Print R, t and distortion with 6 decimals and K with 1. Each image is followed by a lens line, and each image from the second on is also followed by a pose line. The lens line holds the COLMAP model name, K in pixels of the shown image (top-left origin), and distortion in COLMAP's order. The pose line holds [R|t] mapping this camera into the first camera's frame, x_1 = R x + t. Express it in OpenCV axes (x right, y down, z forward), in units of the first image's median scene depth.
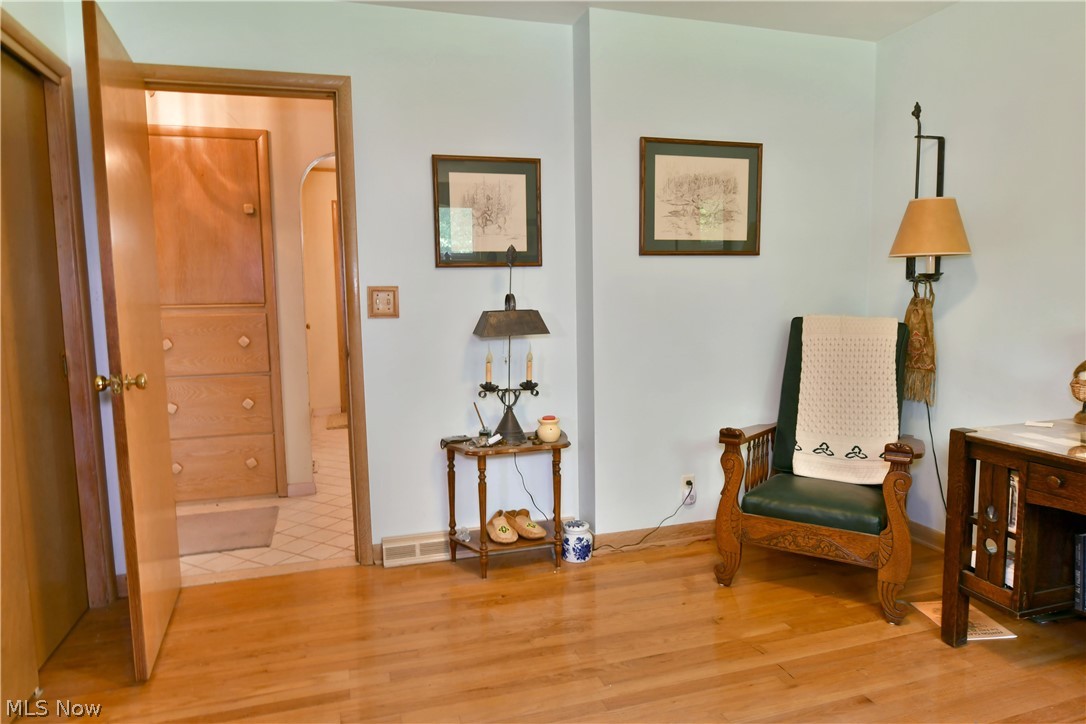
lens RADIAL K [[666.5, 0, 535.6], [0, 666.5, 363.4], [0, 0, 1]] dist [-0.009473, -0.006634]
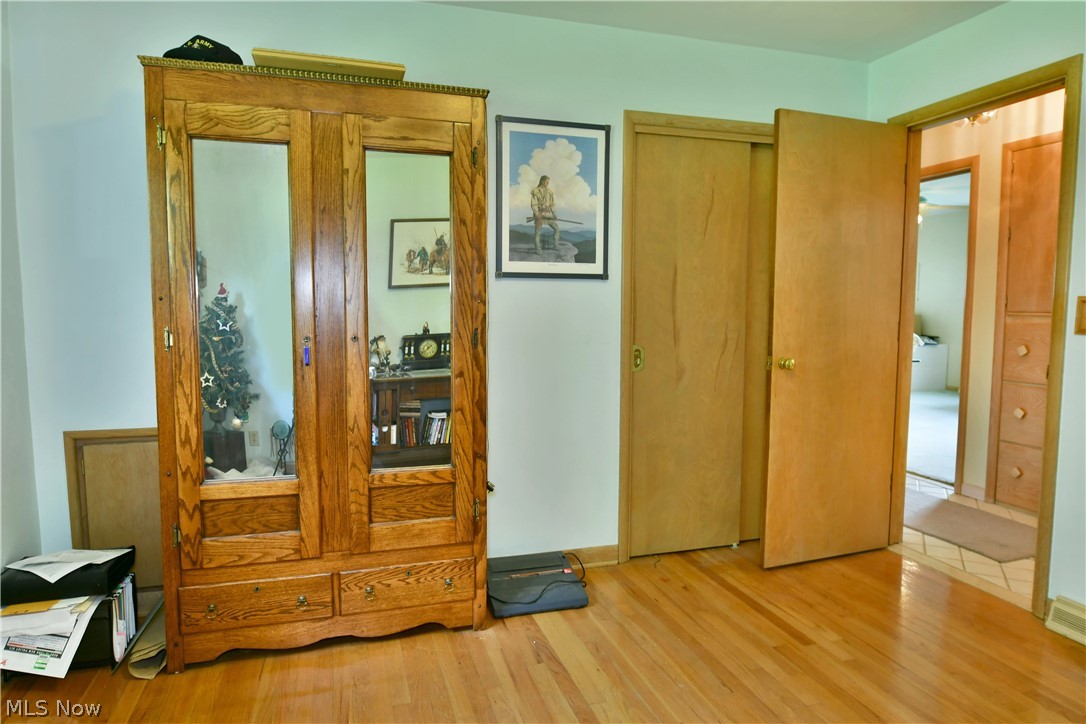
lens RADIAL K [[666.5, 0, 542.8], [0, 666.5, 365.7], [0, 0, 1]] dist [-0.009473, -0.006634]
pose [[0.012132, 0.106156, -0.994275, 0.444323], [-0.107348, 0.988740, 0.104256, -0.032172], [0.994147, 0.105469, 0.023391, 0.240928]]
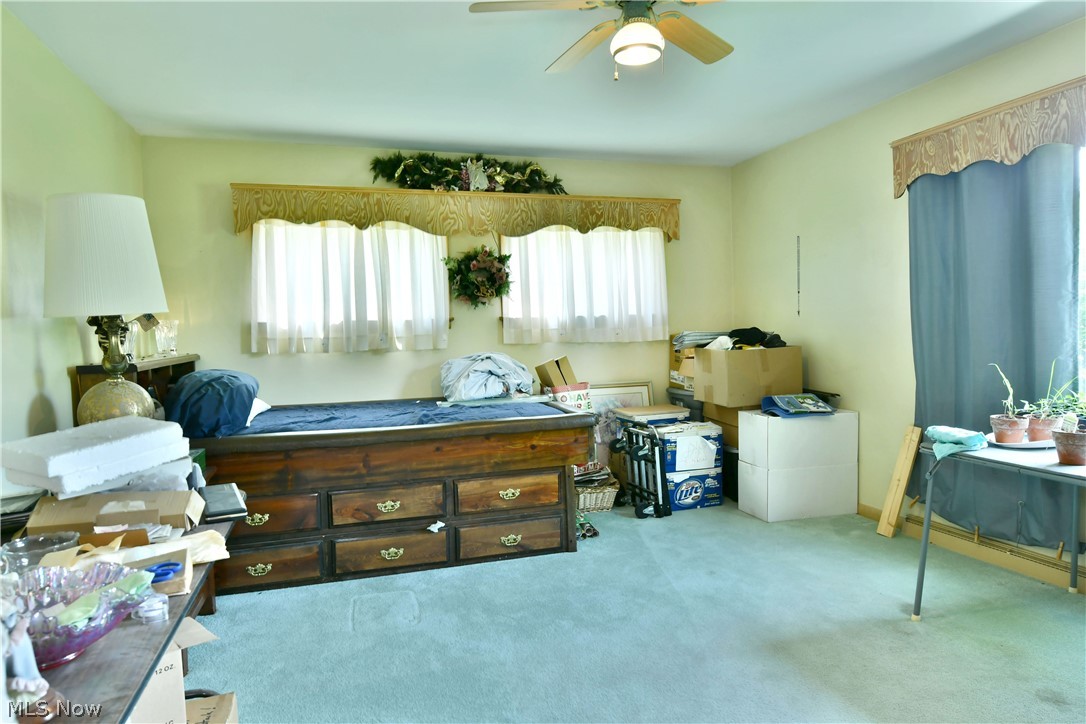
lens RADIAL K [[666.5, 0, 537.7], [0, 666.5, 362.9], [0, 0, 1]] dist [-0.009473, -0.006634]
pose [[0.005066, 0.064961, -0.997875, -0.922559], [-0.084430, 0.994352, 0.064303, -0.122594], [0.996417, 0.083925, 0.010522, 1.252526]]
